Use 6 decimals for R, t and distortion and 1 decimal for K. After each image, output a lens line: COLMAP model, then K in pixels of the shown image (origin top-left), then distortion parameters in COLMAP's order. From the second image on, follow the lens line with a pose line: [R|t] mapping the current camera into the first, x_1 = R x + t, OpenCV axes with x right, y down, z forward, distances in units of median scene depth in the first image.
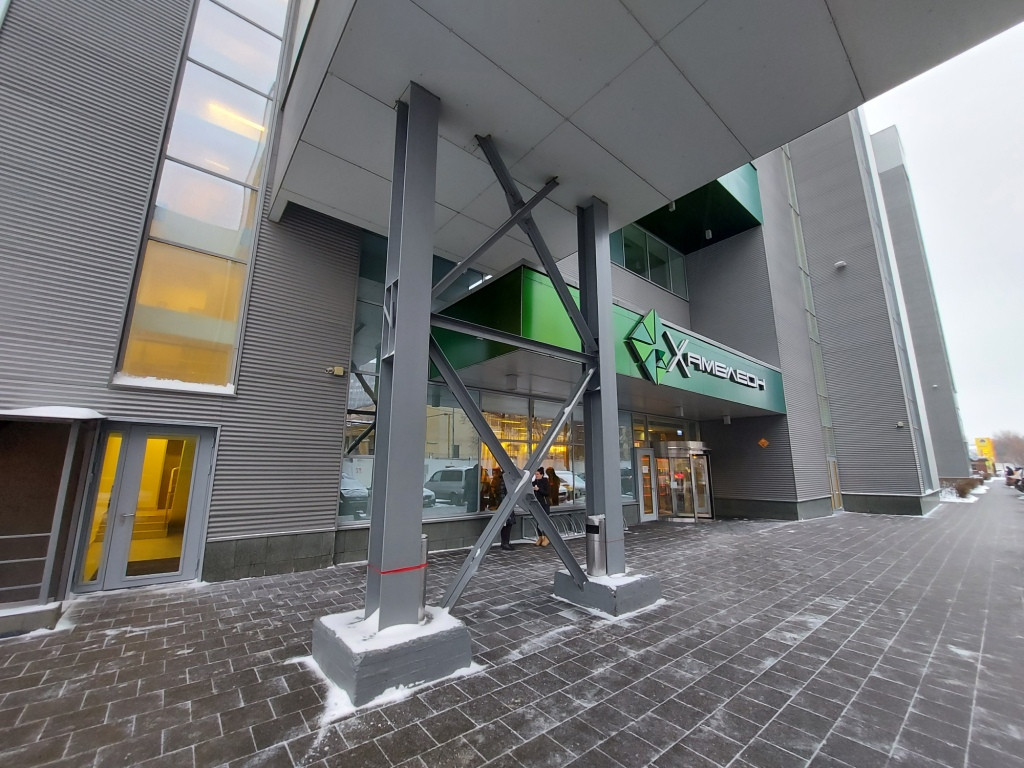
lens RADIAL K [[412.1, 0, 514.1], [0, 412.1, 384.8], [0, 0, 1]] dist [-0.020064, -0.000485]
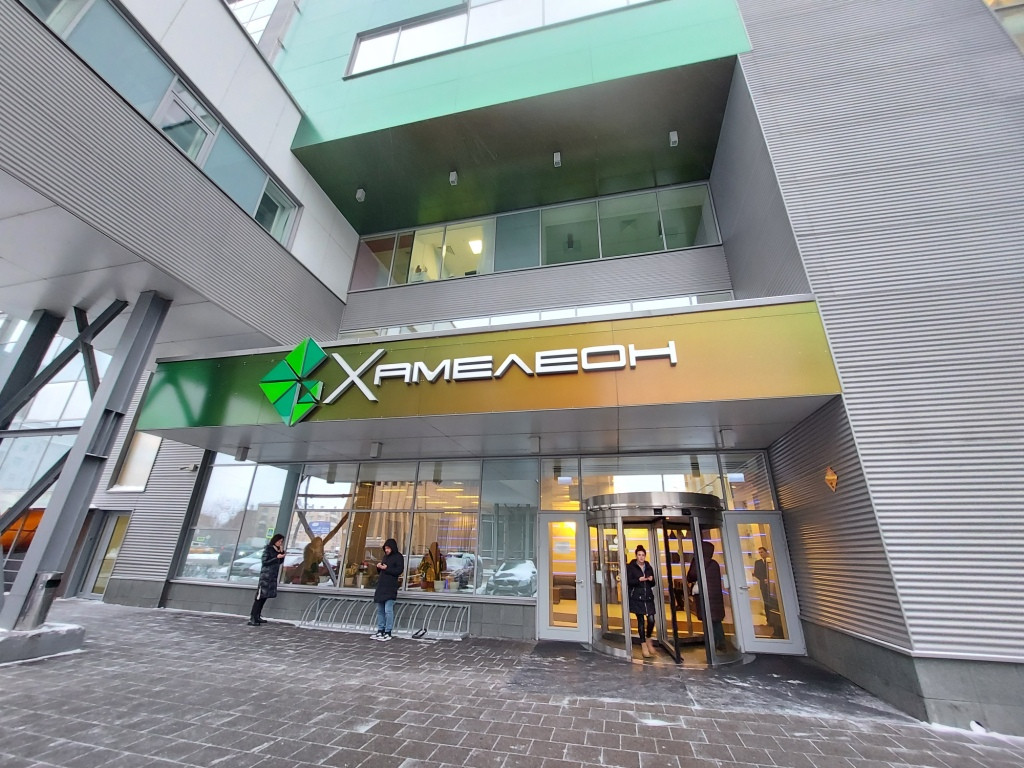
lens RADIAL K [[412.1, 0, 515.3], [0, 412.1, 385.2], [0, 0, 1]] dist [-0.020064, -0.000485]
pose [[0.609128, -0.286590, -0.739478, 0.798834], [0.138328, 0.956524, -0.256764, 0.121798], [0.780915, 0.054112, 0.622289, 0.547283]]
